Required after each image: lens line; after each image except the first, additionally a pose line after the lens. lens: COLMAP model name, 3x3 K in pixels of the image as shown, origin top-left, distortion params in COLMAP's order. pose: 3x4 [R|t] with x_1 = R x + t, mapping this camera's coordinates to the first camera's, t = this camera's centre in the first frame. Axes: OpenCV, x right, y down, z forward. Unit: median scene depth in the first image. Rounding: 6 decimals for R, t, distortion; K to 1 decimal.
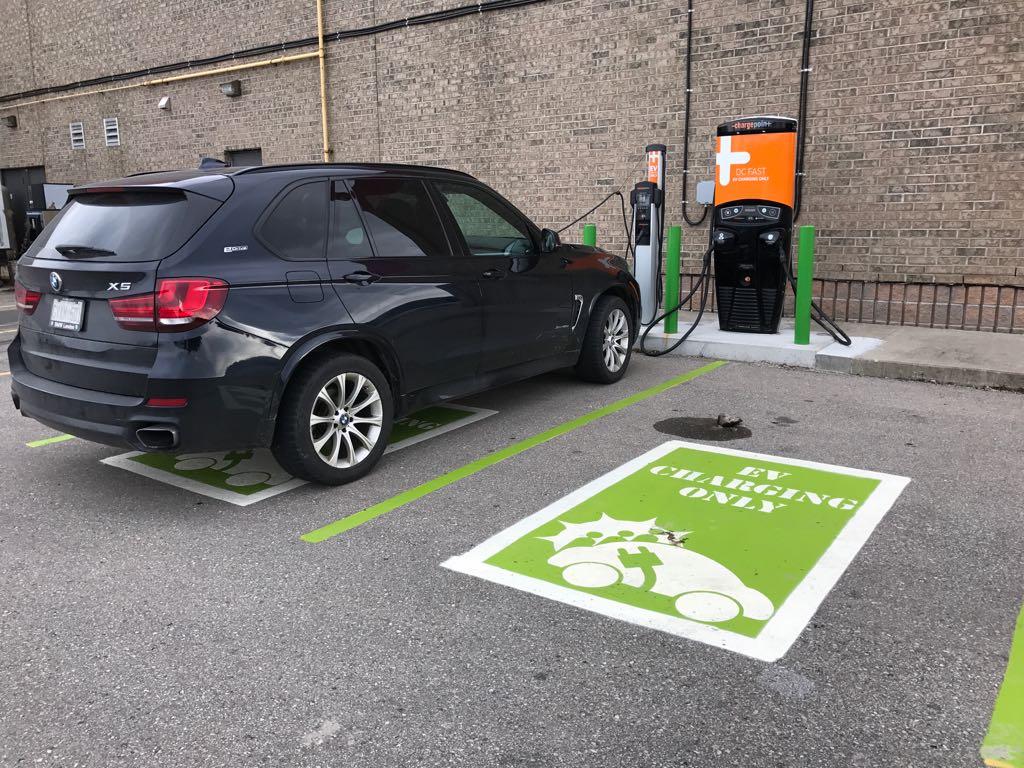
lens RADIAL K [[838.1, 0, 508.1], [0, 838.1, 379.7], [0, 0, 1]] dist [0.007090, 0.011809]
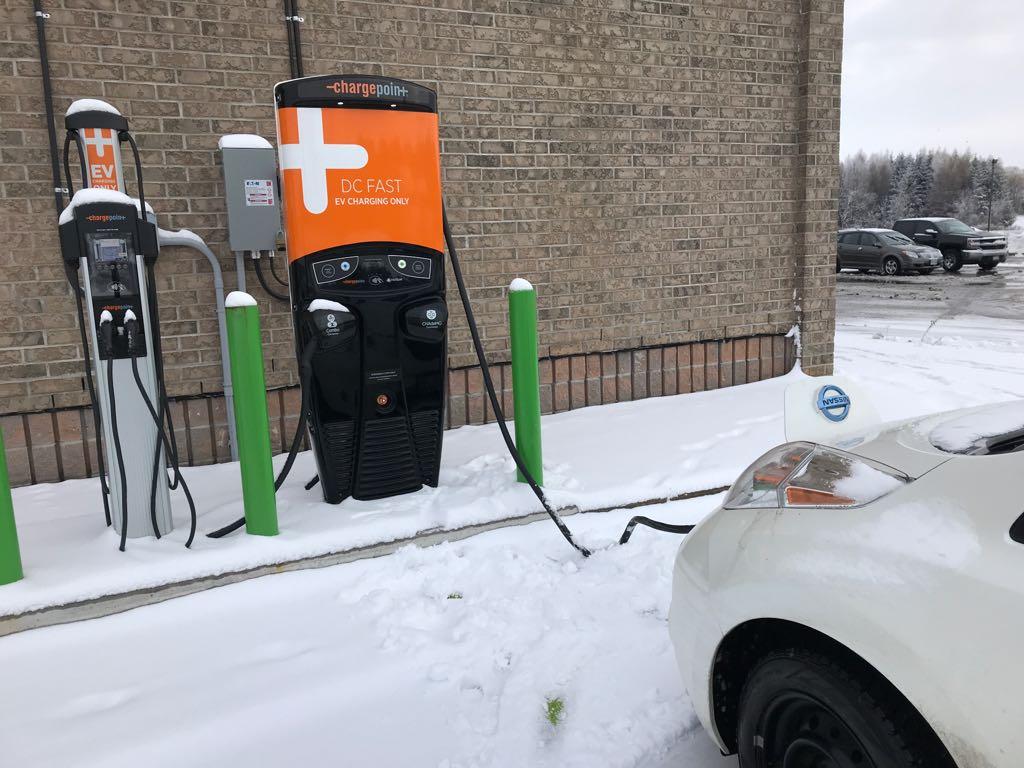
lens RADIAL K [[832.8, 0, 515.4], [0, 832.8, 381.0], [0, 0, 1]] dist [0.029358, -0.020906]
pose [[0.460206, -0.148879, 0.875240, -0.097894], [0.208728, 0.976350, 0.056328, -0.124948], [-0.862927, 0.156765, 0.480398, 0.604328]]
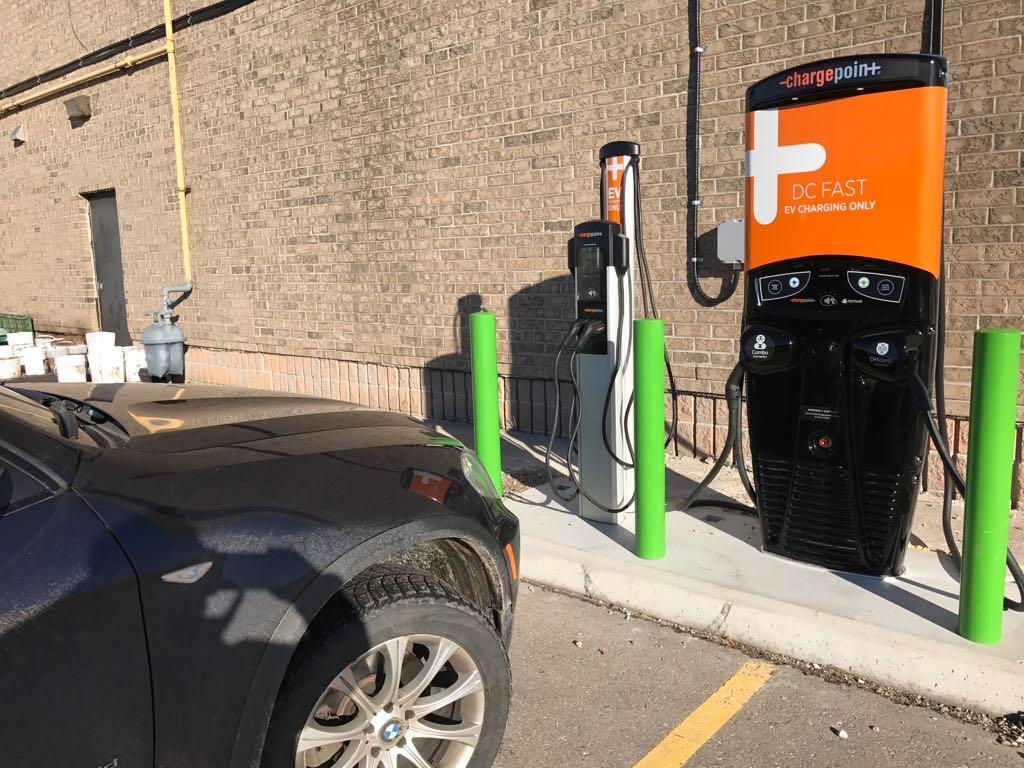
lens RADIAL K [[838.1, 0, 508.1], [0, 838.1, 379.7], [0, 0, 1]] dist [0.007090, 0.011809]
pose [[0.997424, -0.001813, -0.071707, 0.137003], [-0.002485, 0.998206, -0.059817, -0.110093], [0.071687, 0.059841, 0.995630, 0.494811]]
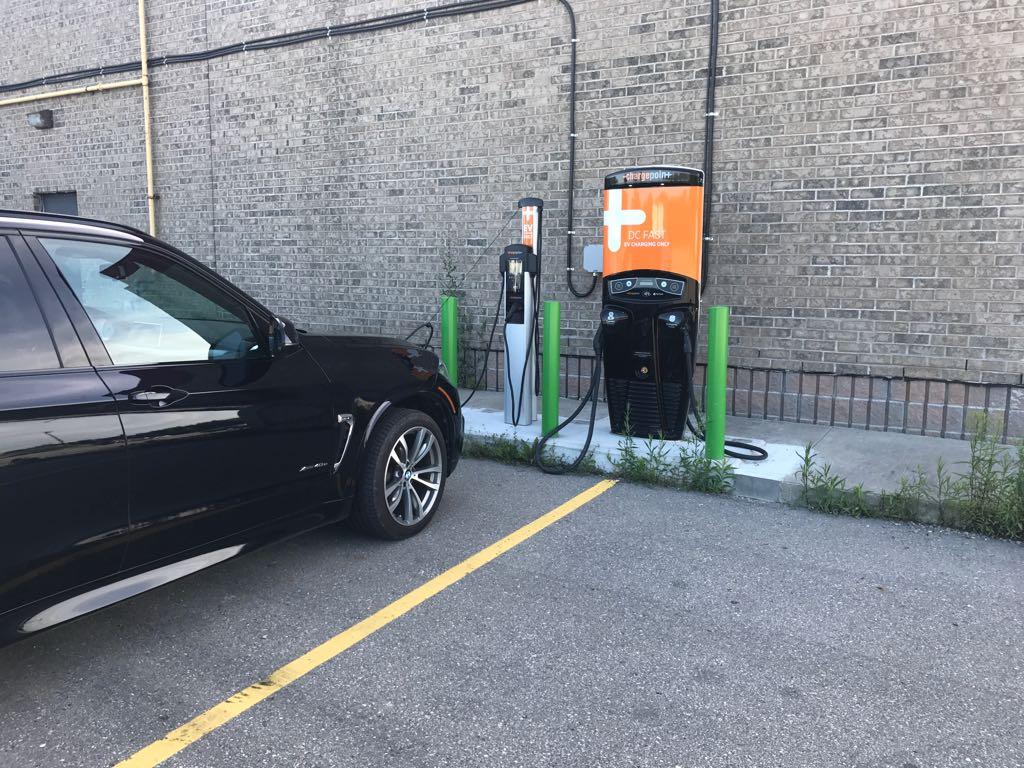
lens RADIAL K [[842.7, 0, 507.2], [0, 842.7, 378.6], [0, 0, 1]] dist [0.001924, 0.012073]
pose [[0.994259, 0.004089, 0.106925, 0.064708], [0.002680, 0.998005, -0.063080, -0.055267], [-0.106970, 0.063004, 0.992264, 0.205799]]
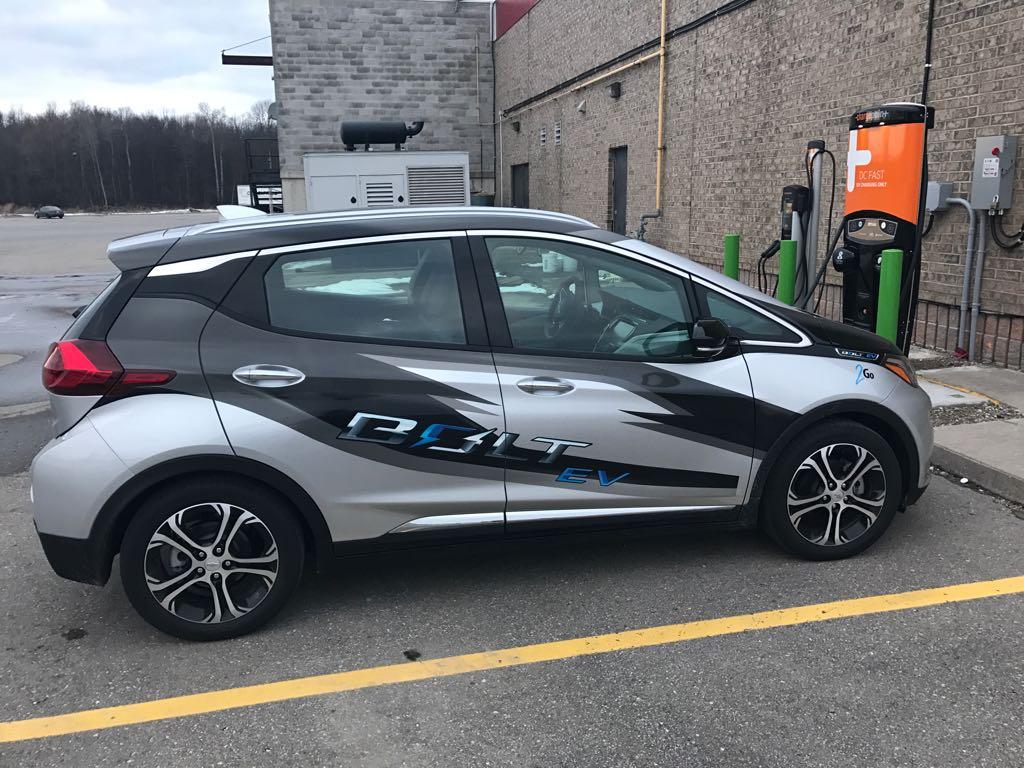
lens RADIAL K [[847.2, 0, 509.6], [0, 847.2, 360.0], [0, 0, 1]] dist [0.011525, 0.015541]
pose [[0.754261, 0.131755, -0.643219, 0.480920], [-0.133587, 0.989963, 0.046133, -0.059084], [0.642841, 0.051129, 0.764292, 0.160233]]
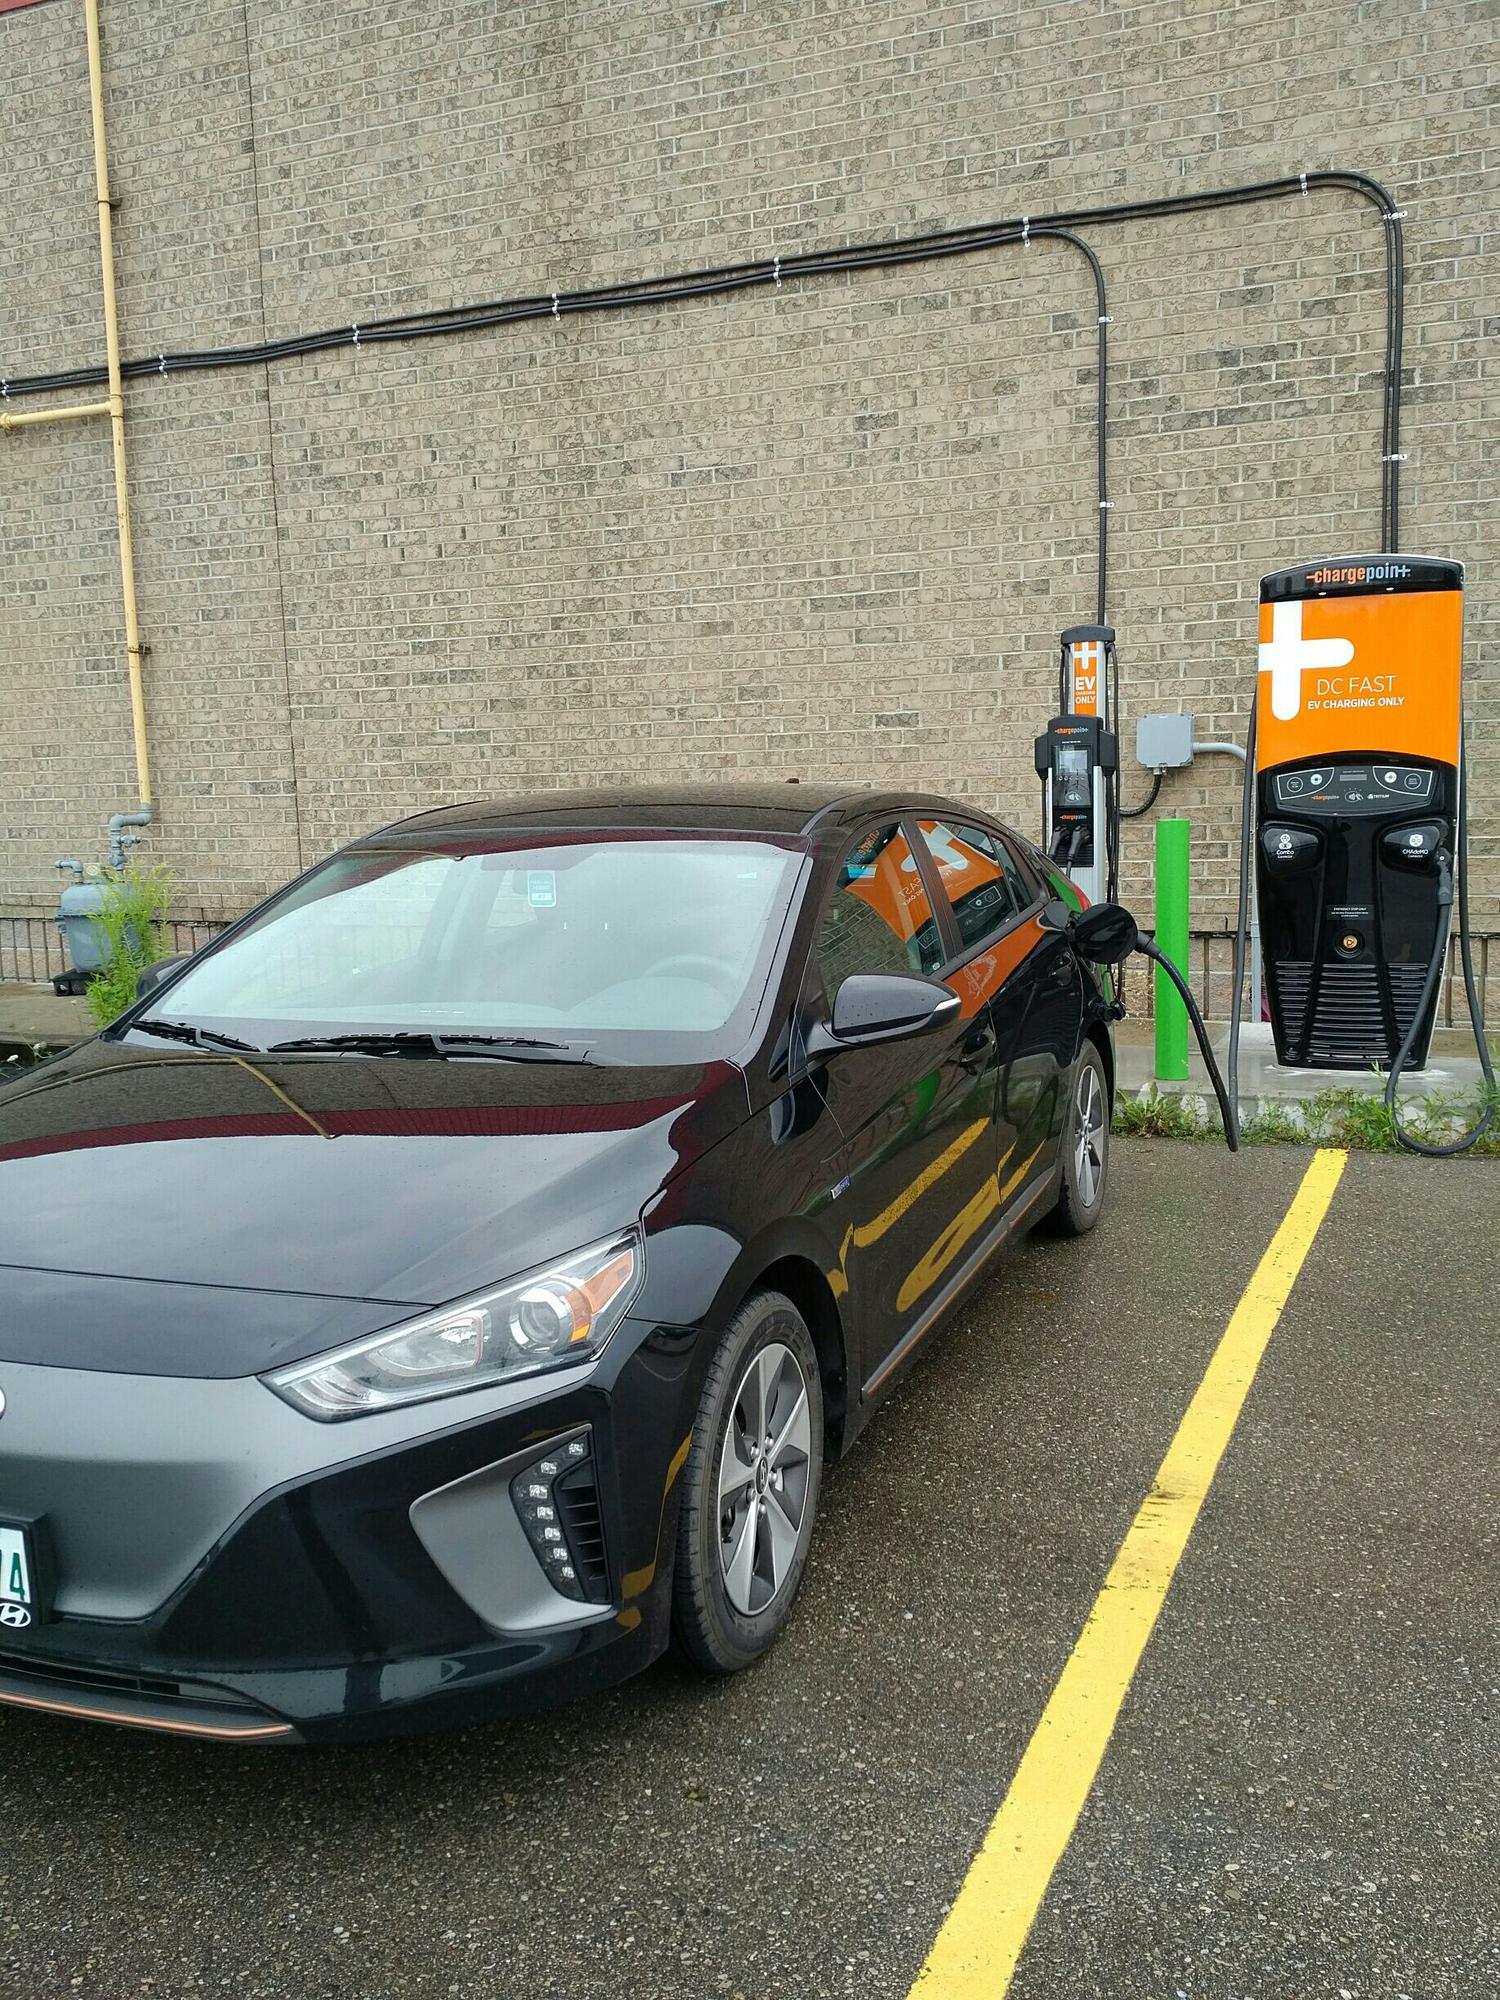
lens RADIAL K [[1727.9, 0, 773.7], [0, 1727.9, 1001.0], [0, 0, 1]] dist [0.194519, -0.403334]
pose [[0.973490, -0.043110, 0.224631, -0.164770], [0.060767, 0.995531, -0.072292, -0.039940], [-0.220510, 0.084025, 0.971759, 0.194390]]
